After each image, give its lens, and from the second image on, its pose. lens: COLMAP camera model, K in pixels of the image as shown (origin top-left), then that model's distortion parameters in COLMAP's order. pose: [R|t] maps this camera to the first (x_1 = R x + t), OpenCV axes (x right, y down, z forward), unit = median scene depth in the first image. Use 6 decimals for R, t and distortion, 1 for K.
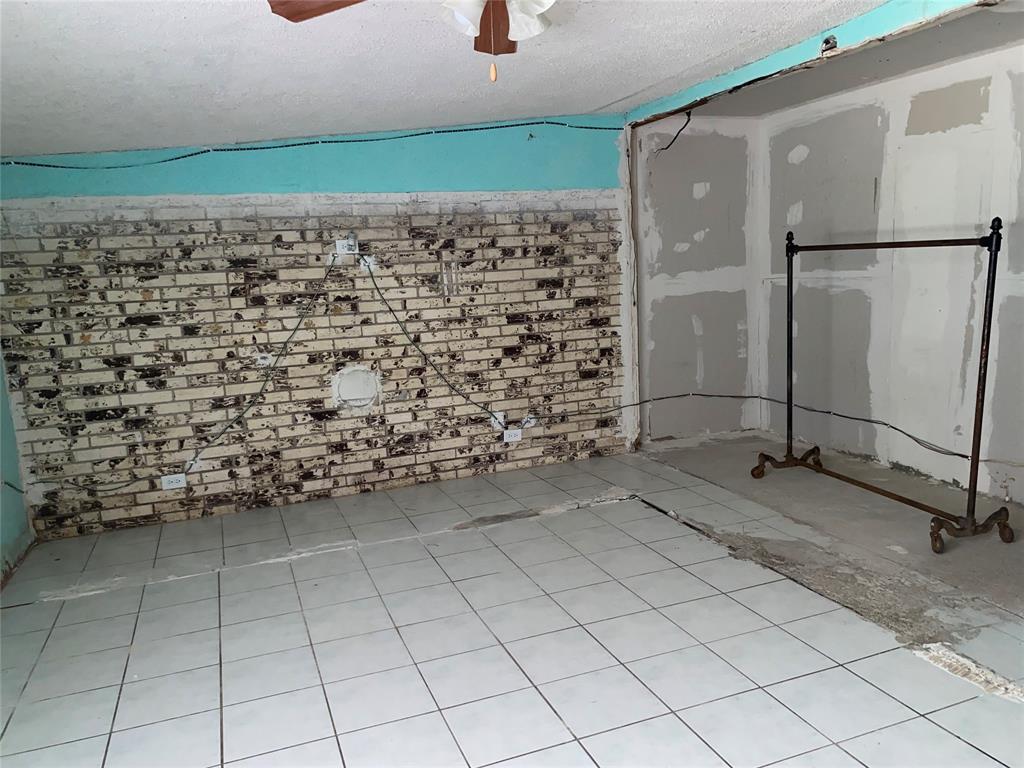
lens RADIAL K [[782.0, 0, 518.1], [0, 782.0, 377.7], [0, 0, 1]] dist [0.033554, -0.006218]
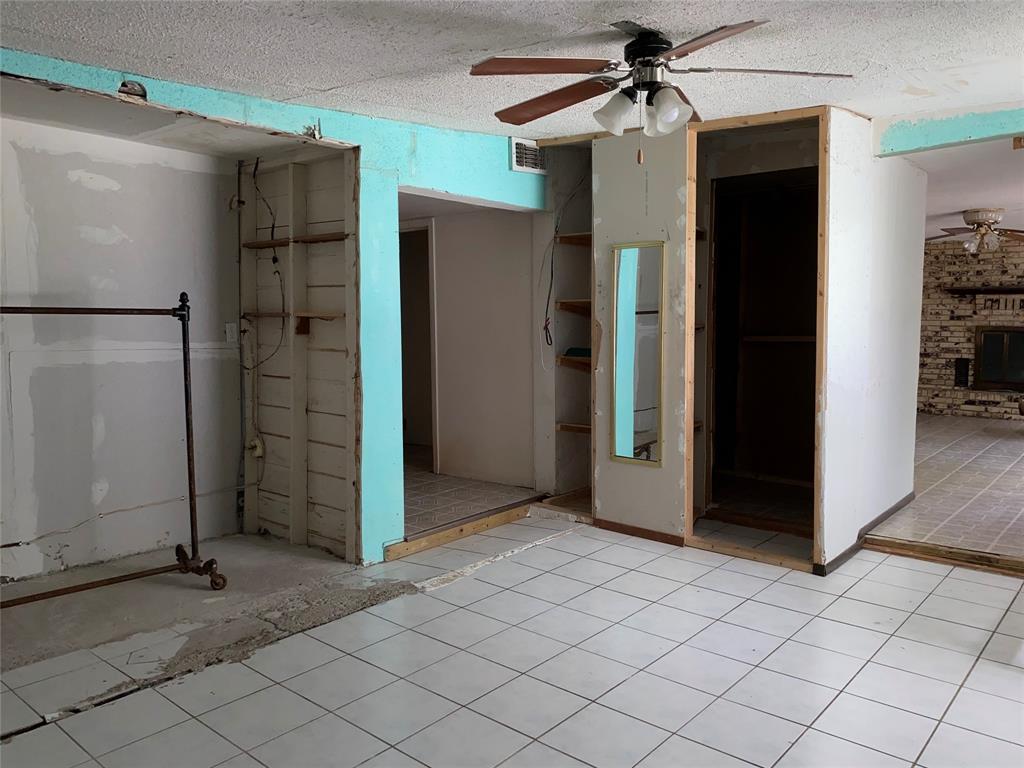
lens RADIAL K [[782.0, 0, 518.1], [0, 782.0, 377.7], [0, 0, 1]] dist [0.033554, -0.006218]
pose [[-0.474474, -0.025018, 0.879914, -0.639095], [0.146234, 0.983466, 0.106815, -0.128068], [-0.868038, 0.179354, -0.462971, 1.110944]]
